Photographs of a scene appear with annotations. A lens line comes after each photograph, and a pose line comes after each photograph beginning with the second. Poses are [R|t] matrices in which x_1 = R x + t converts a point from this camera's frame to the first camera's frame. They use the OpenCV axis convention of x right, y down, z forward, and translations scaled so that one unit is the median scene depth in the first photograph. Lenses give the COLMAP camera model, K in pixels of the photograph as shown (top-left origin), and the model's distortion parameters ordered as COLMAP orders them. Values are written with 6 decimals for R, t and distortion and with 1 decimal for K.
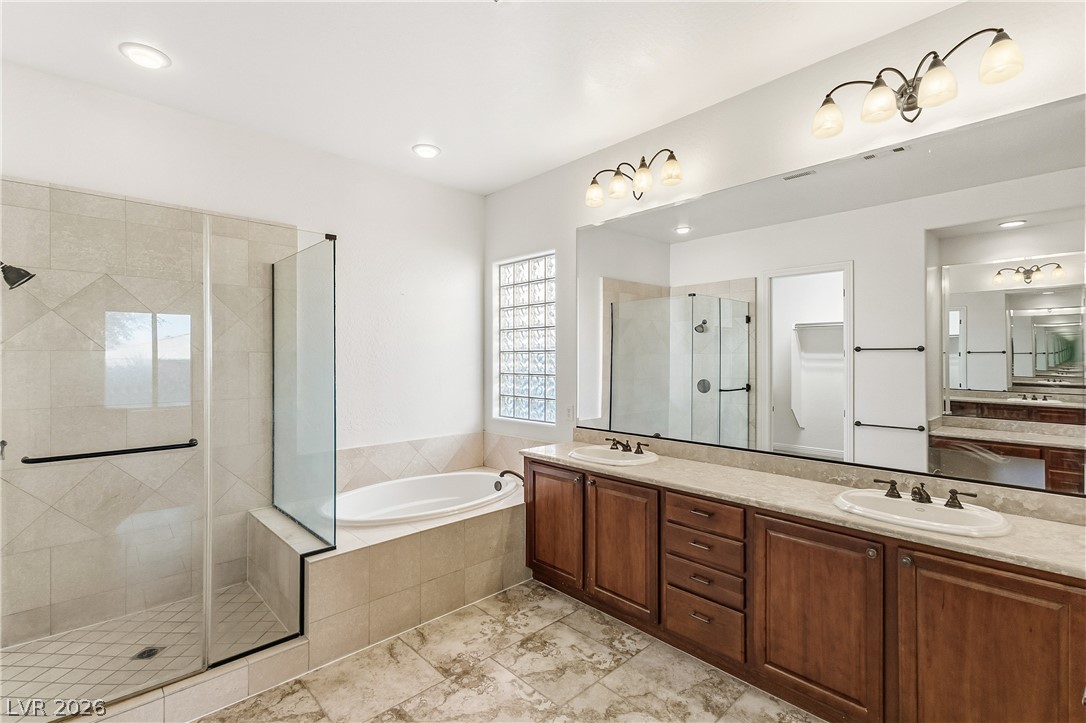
lens RADIAL K [[500.0, 0, 543.0], [0, 500.0, 362.1], [0, 0, 1]] dist [0.014360, -0.003626]
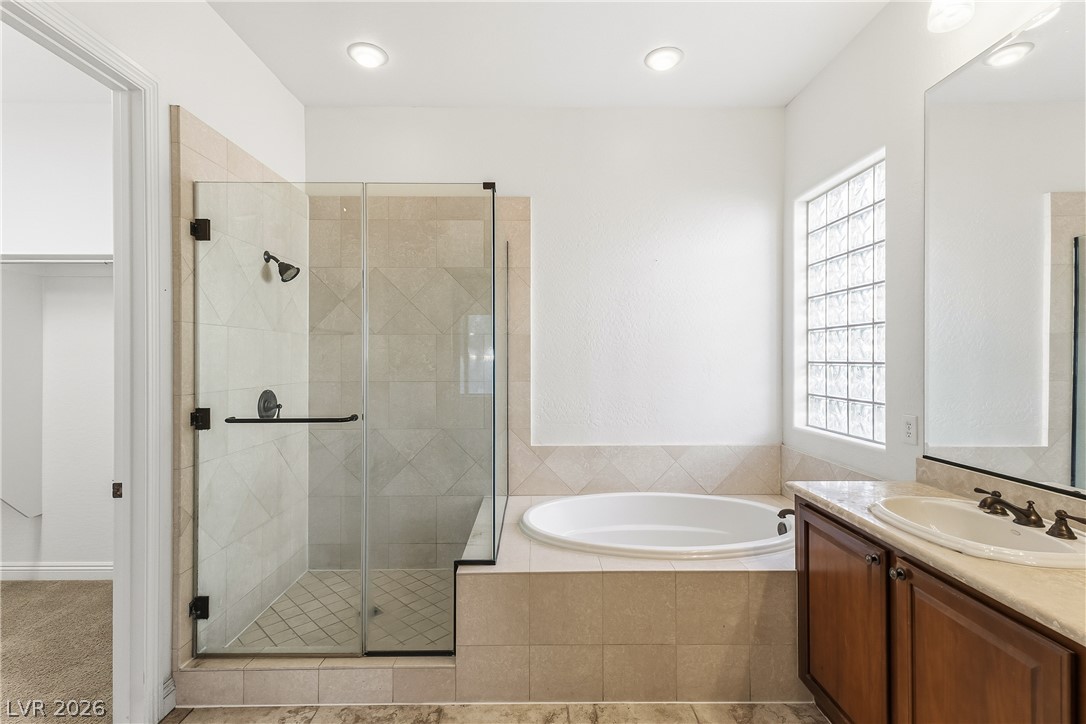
lens RADIAL K [[500.0, 0, 544.2], [0, 500.0, 358.5], [0, 0, 1]] dist [0.014360, -0.003626]
pose [[0.726407, -0.000110, -0.687264, 0.167173], [-0.004774, 0.999975, -0.005206, 0.031463], [0.687248, 0.007063, 0.726389, 0.366454]]
